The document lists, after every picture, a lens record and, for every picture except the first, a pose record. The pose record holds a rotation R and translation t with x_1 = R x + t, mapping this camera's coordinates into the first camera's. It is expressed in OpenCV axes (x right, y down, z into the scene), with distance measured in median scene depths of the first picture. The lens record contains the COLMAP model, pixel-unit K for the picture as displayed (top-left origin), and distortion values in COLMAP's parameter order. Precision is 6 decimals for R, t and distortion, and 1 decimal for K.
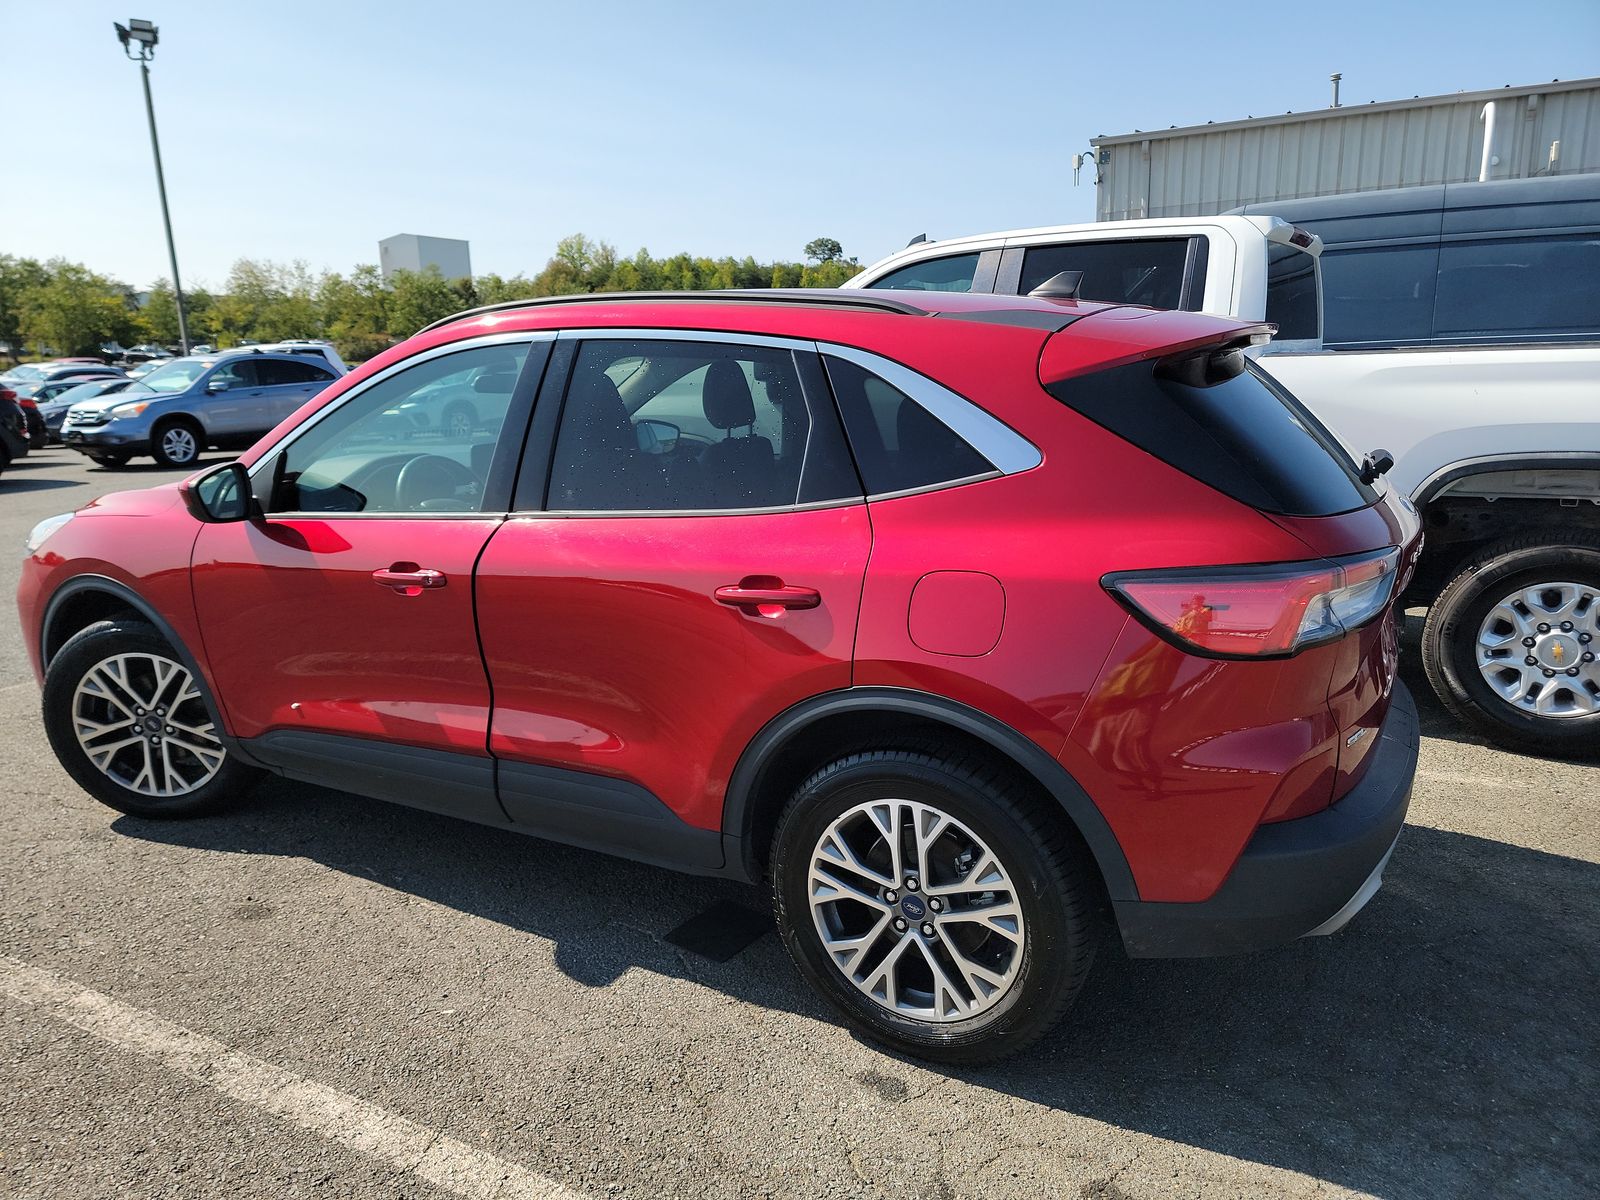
lens RADIAL K [[1133.5, 0, 786.1], [0, 1133.5, 609.1], [0, 0, 1]] dist [0.051685, -0.037121]
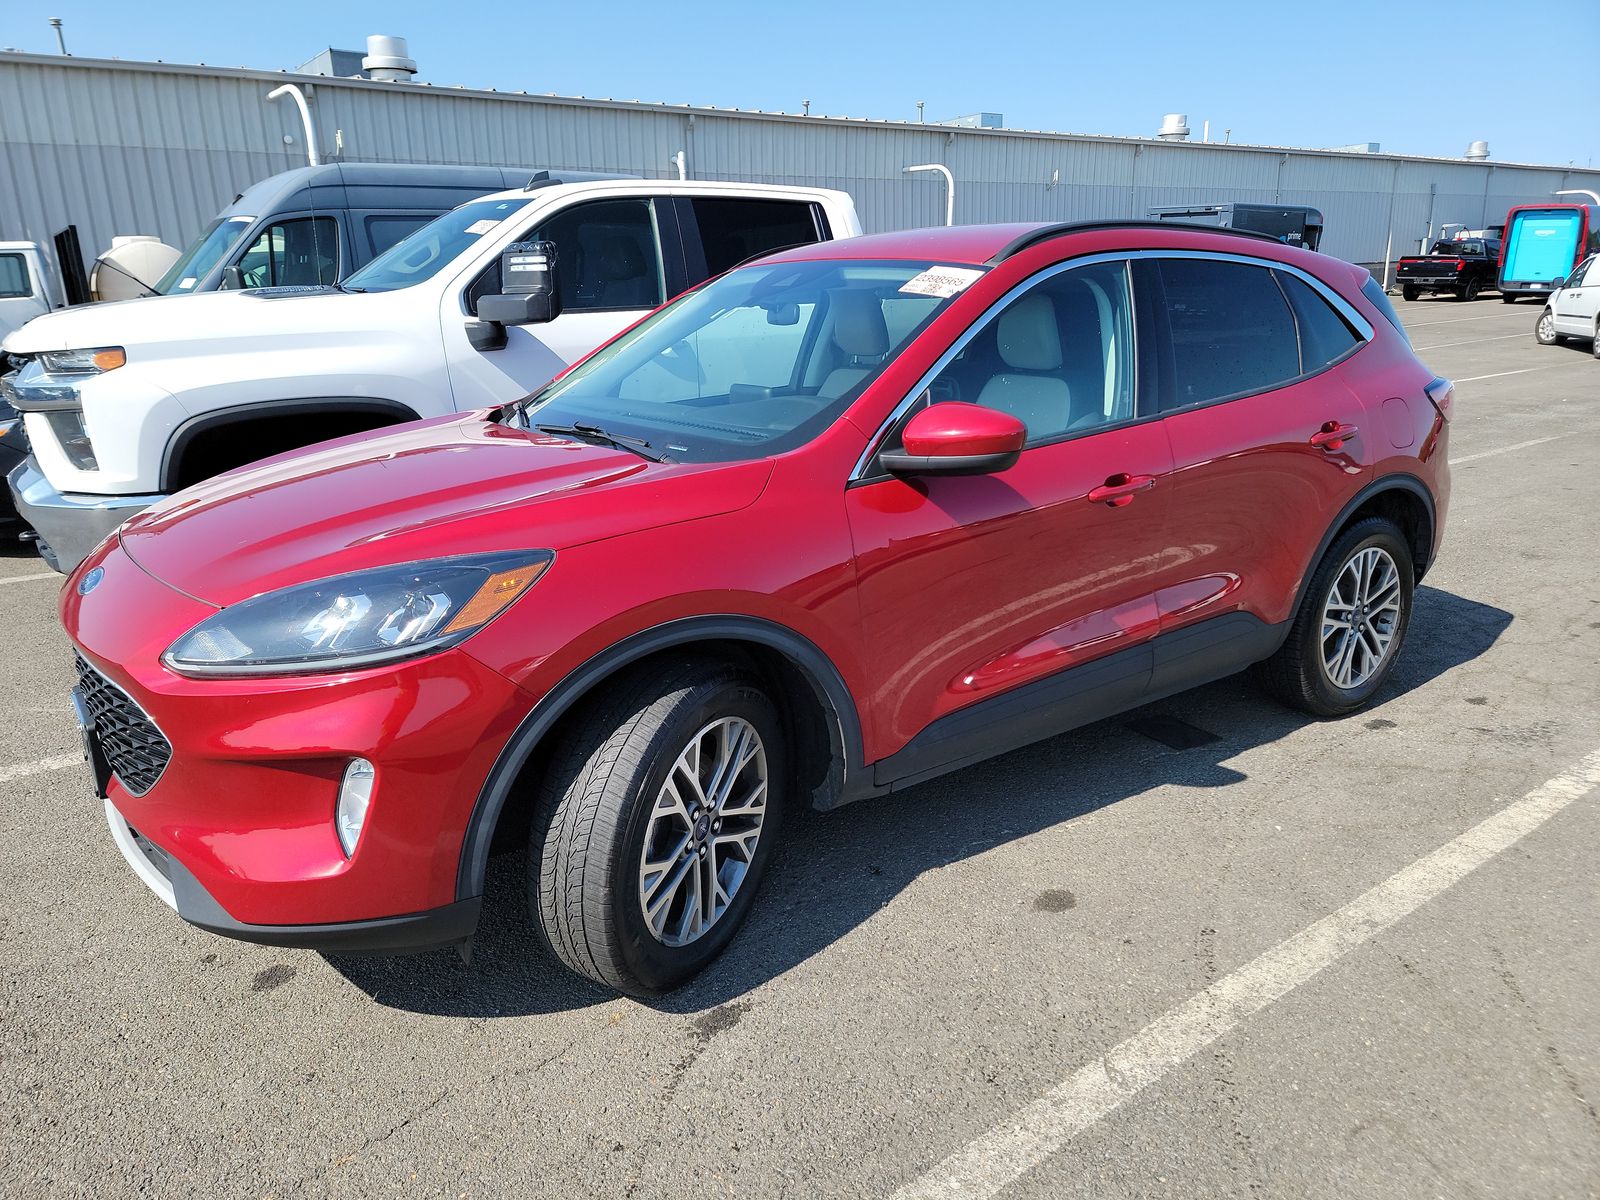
lens RADIAL K [[1133.5, 0, 789.6], [0, 1133.5, 592.7], [0, 0, 1]] dist [0.051685, -0.037121]
pose [[0.421396, -0.223713, 0.878850, -1.088062], [0.216249, 0.965929, 0.142191, -0.117028], [-0.880716, 0.130132, 0.455417, 0.635398]]
